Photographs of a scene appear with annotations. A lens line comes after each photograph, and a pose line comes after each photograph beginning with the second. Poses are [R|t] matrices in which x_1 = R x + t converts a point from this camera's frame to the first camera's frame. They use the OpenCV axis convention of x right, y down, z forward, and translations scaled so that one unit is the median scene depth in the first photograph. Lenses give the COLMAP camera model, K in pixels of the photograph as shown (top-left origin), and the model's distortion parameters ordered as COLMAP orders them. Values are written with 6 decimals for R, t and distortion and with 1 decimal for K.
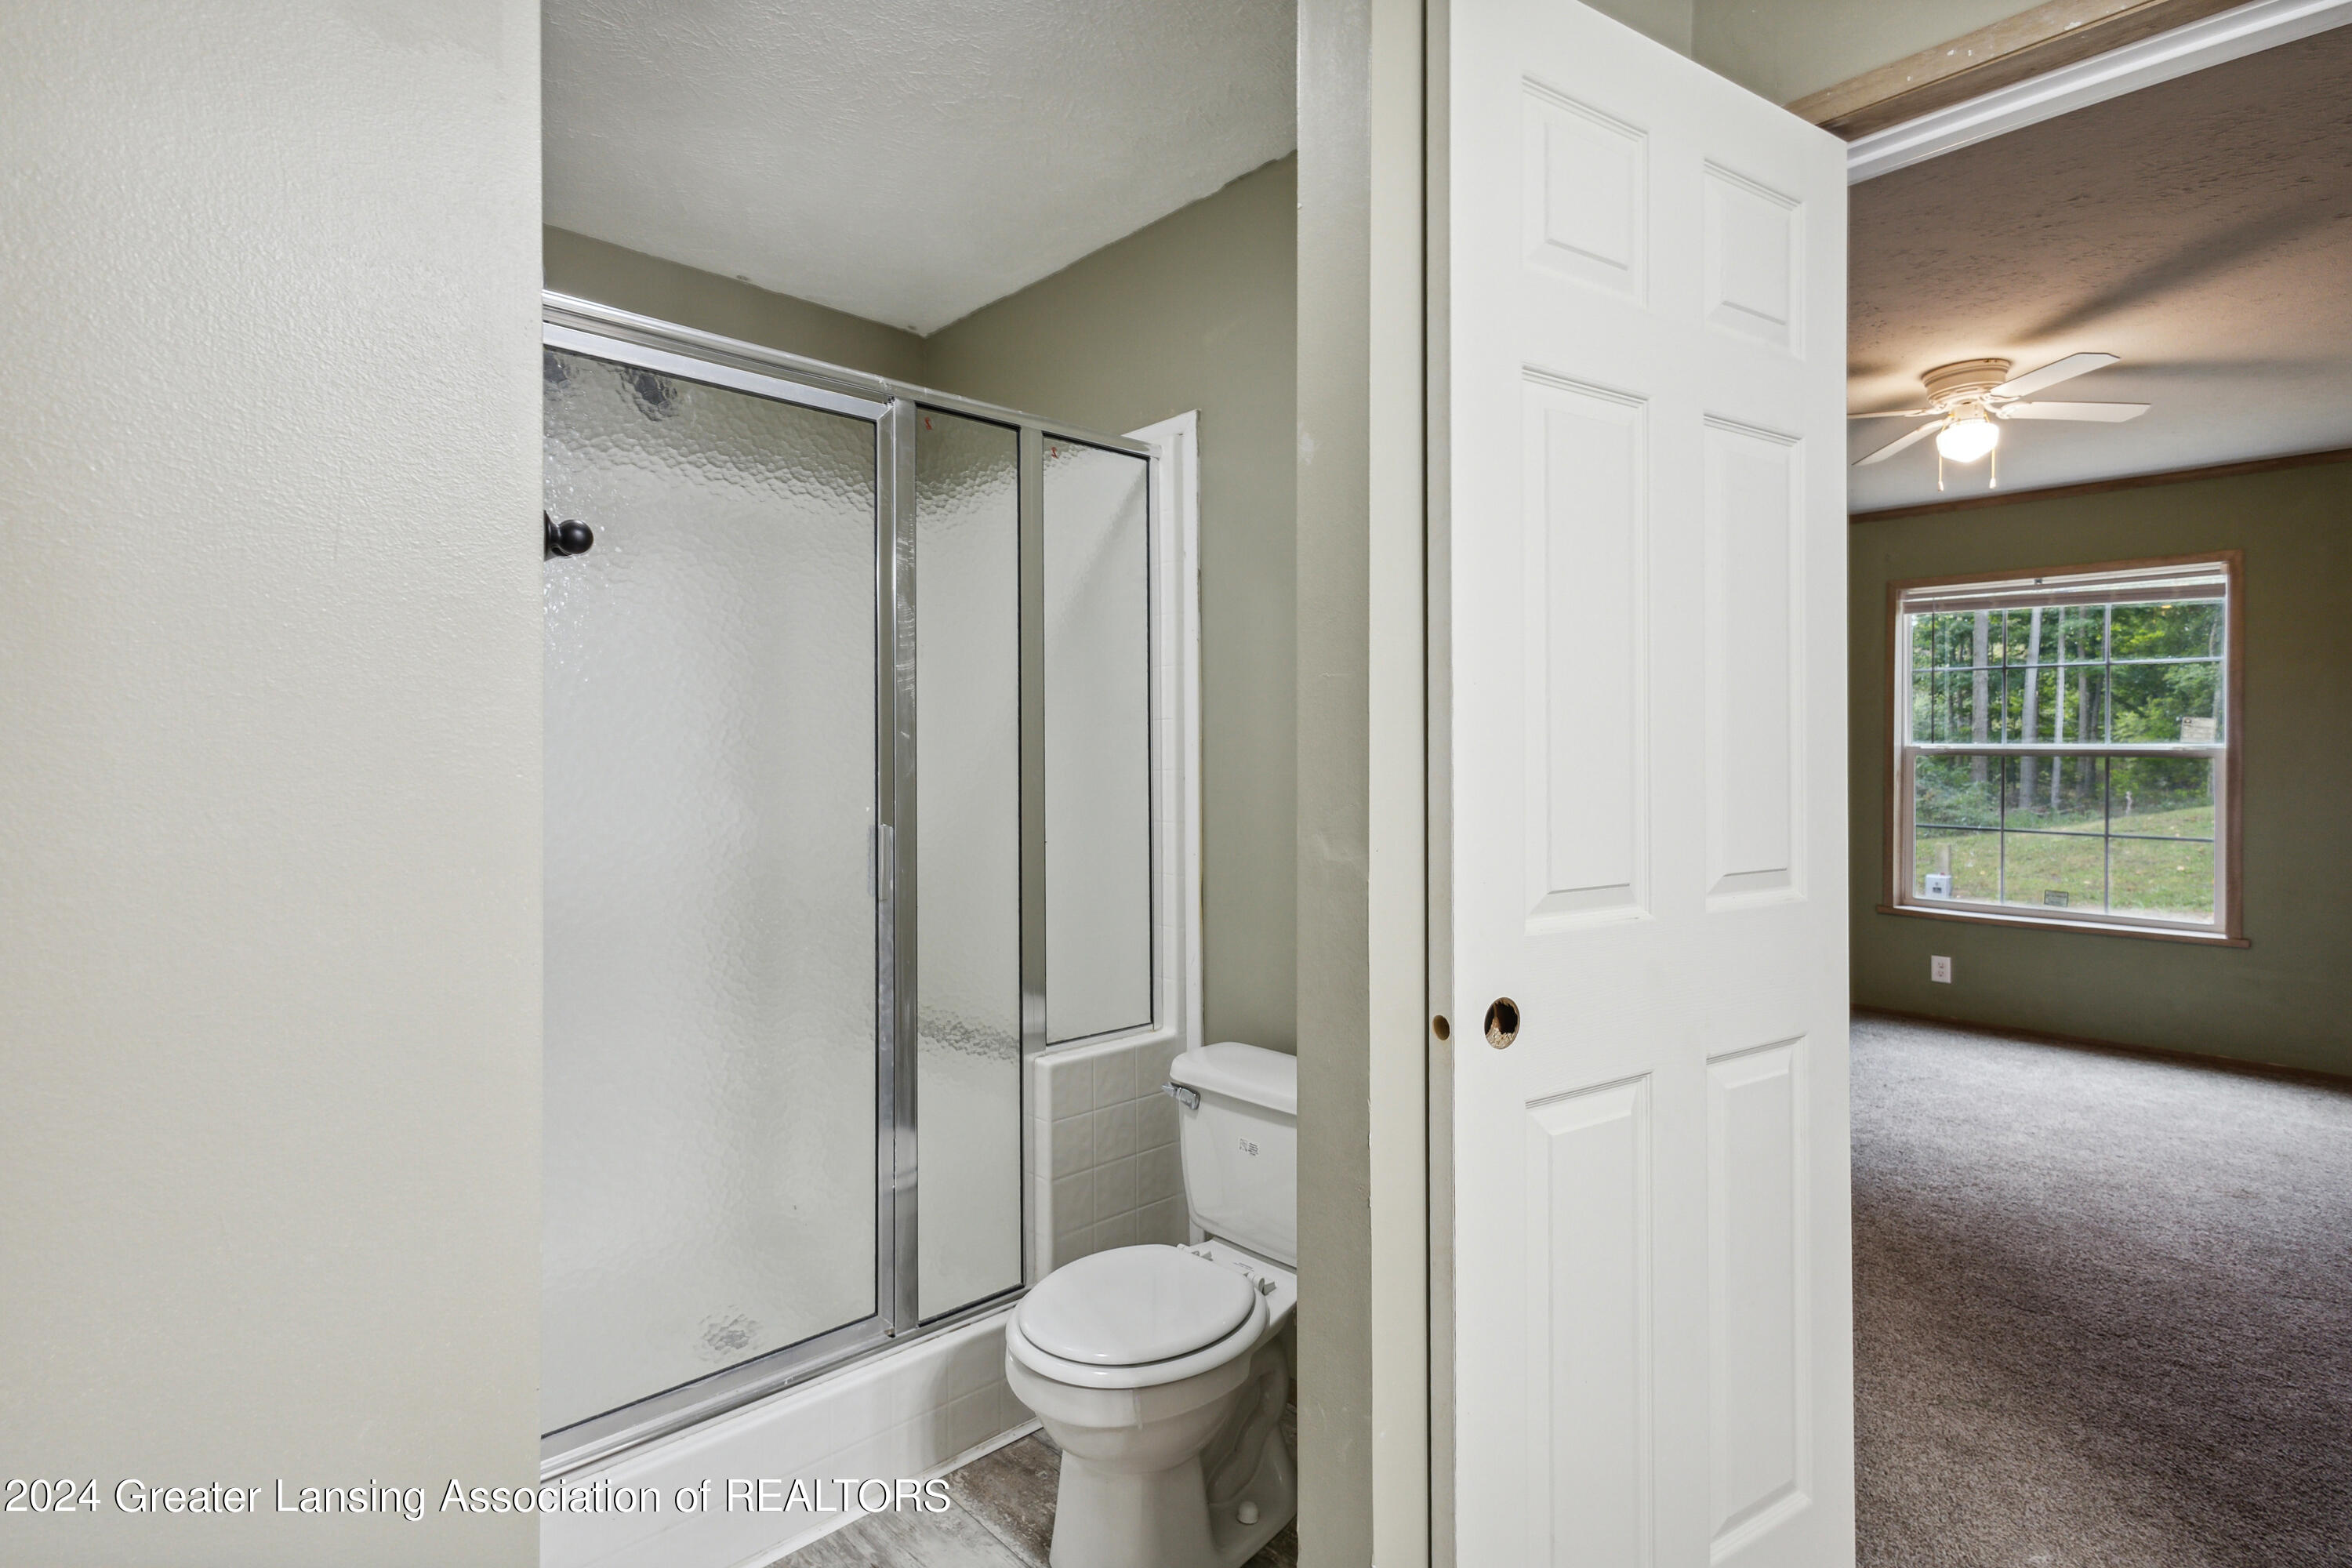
lens RADIAL K [[1124.0, 0, 1172.3], [0, 1124.0, 759.2], [0, 0, 1]] dist [-0.000355, -0.000011]
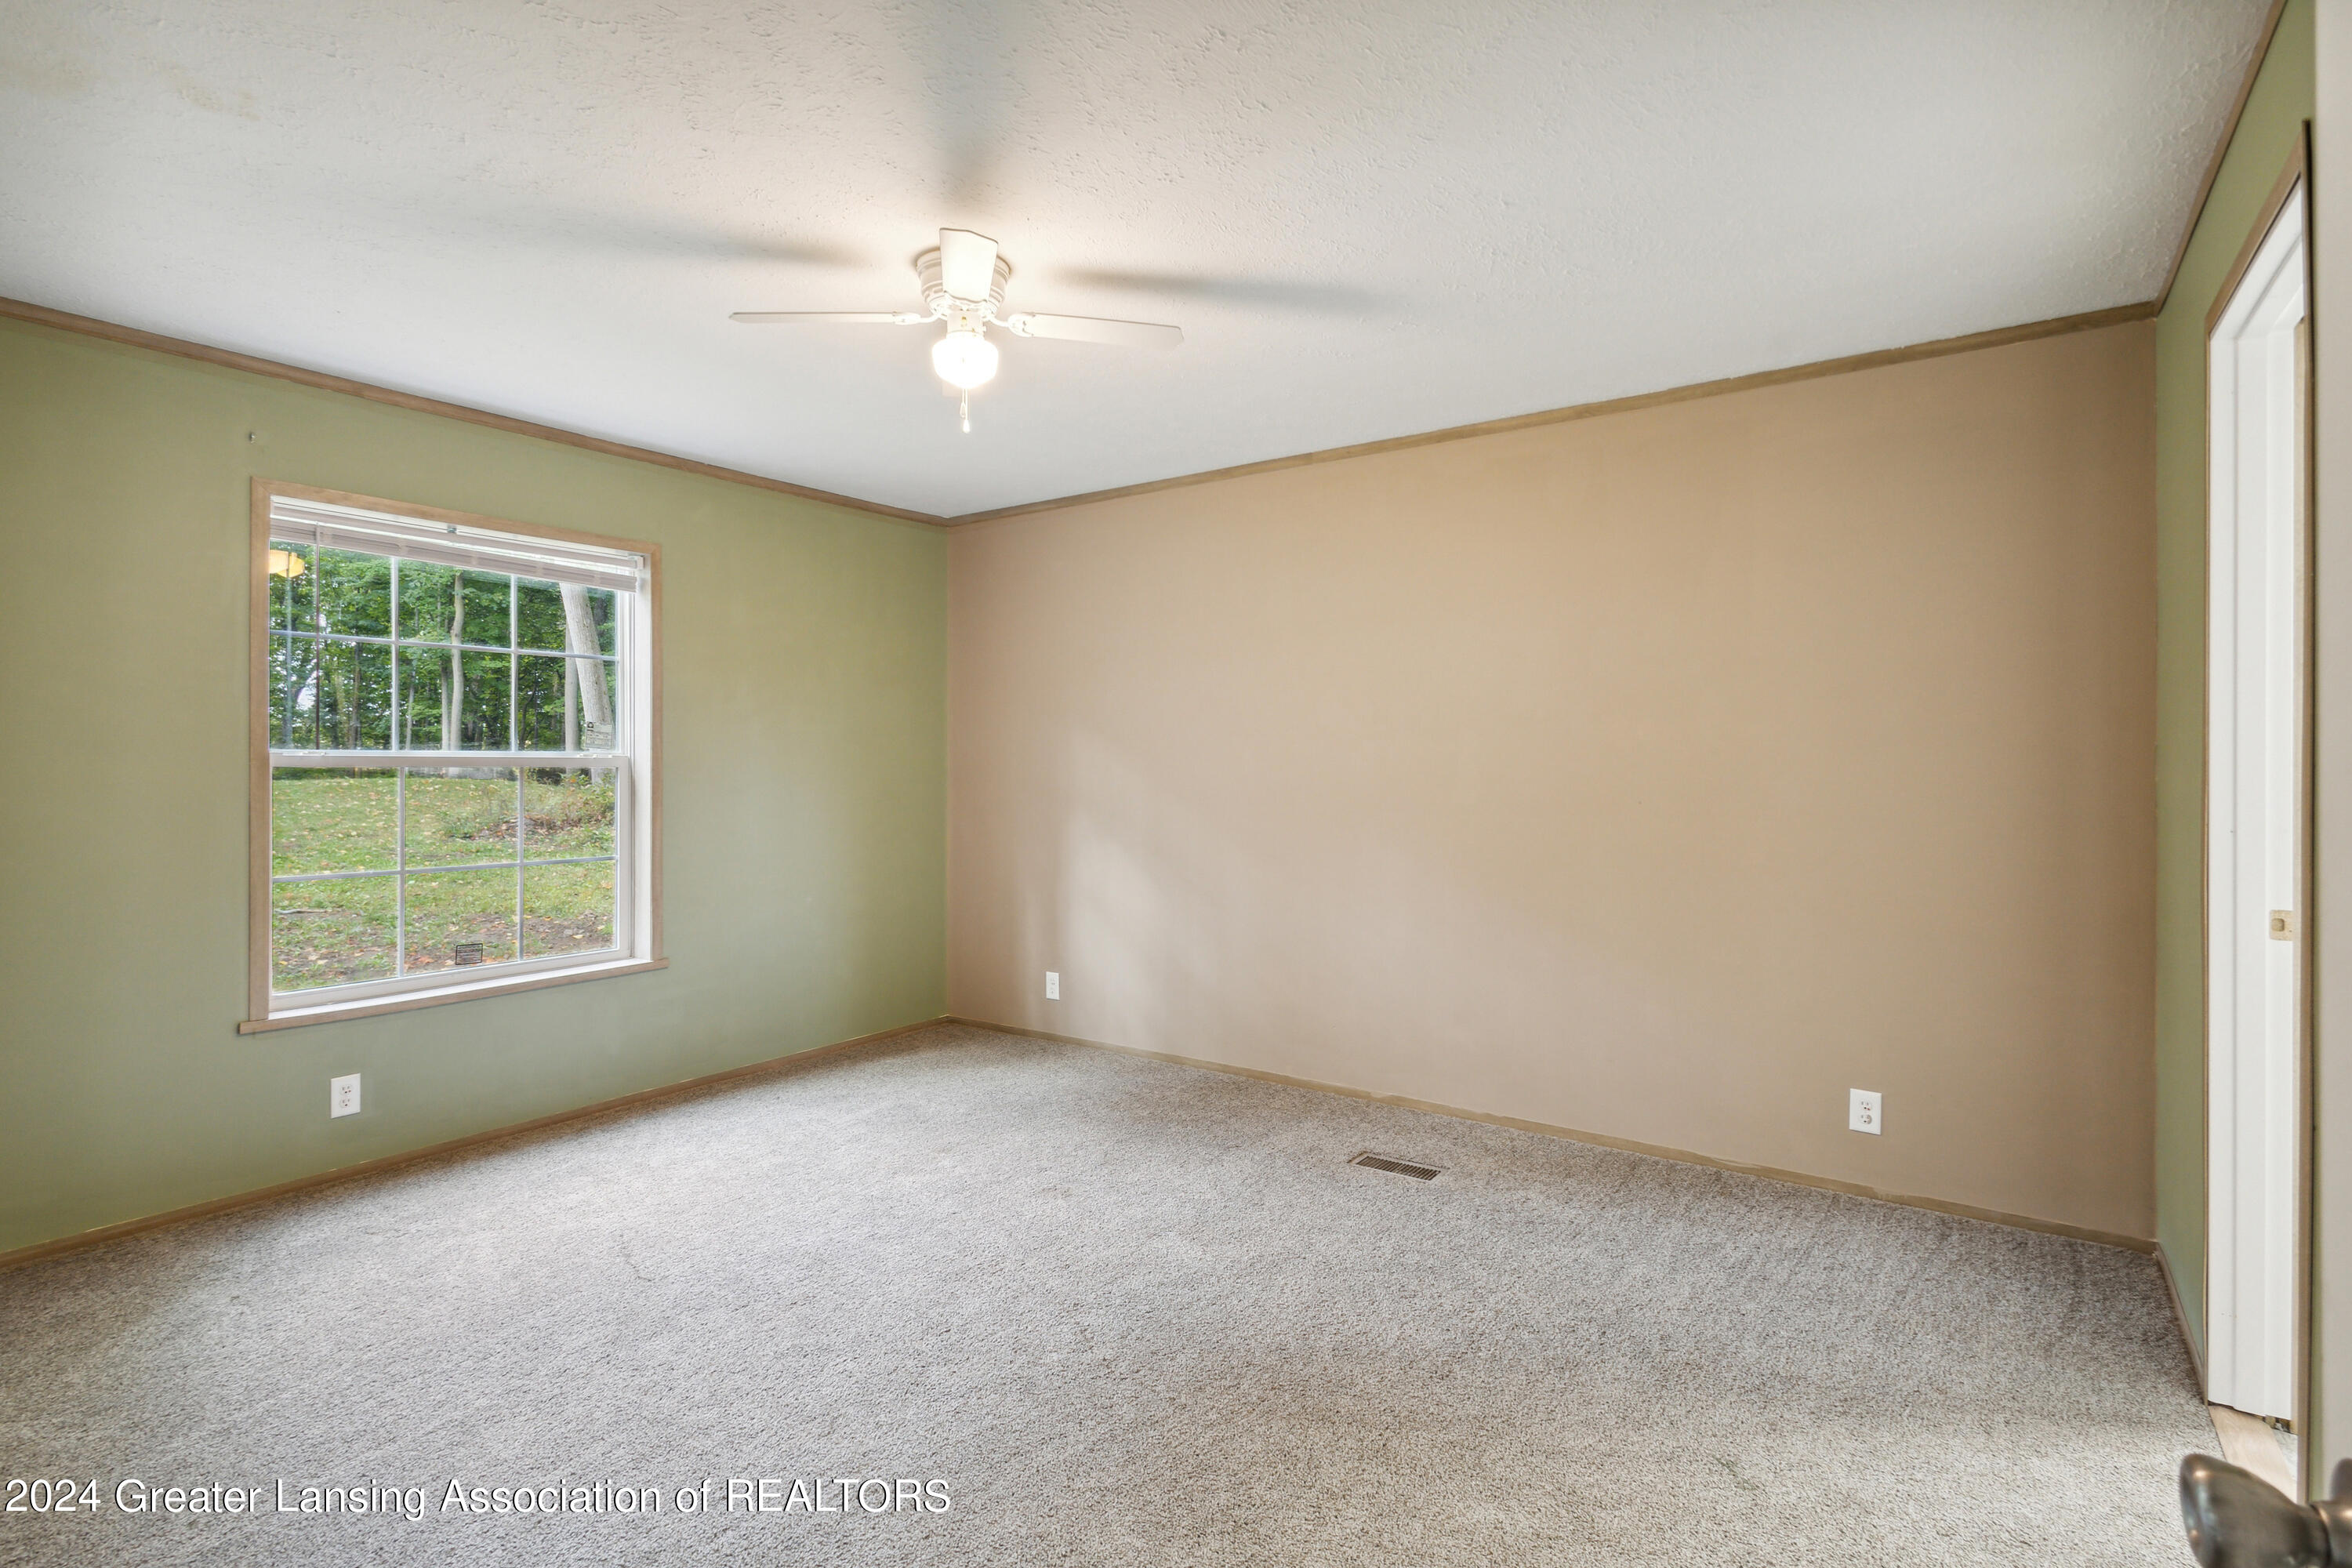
lens RADIAL K [[1124.0, 0, 1172.3], [0, 1124.0, 759.2], [0, 0, 1]] dist [-0.000355, -0.000011]
pose [[-0.201597, -0.004833, 0.979457, -0.052597], [-0.002331, 0.999987, 0.004454, -0.012398], [-0.979466, -0.001385, -0.201606, 0.738746]]
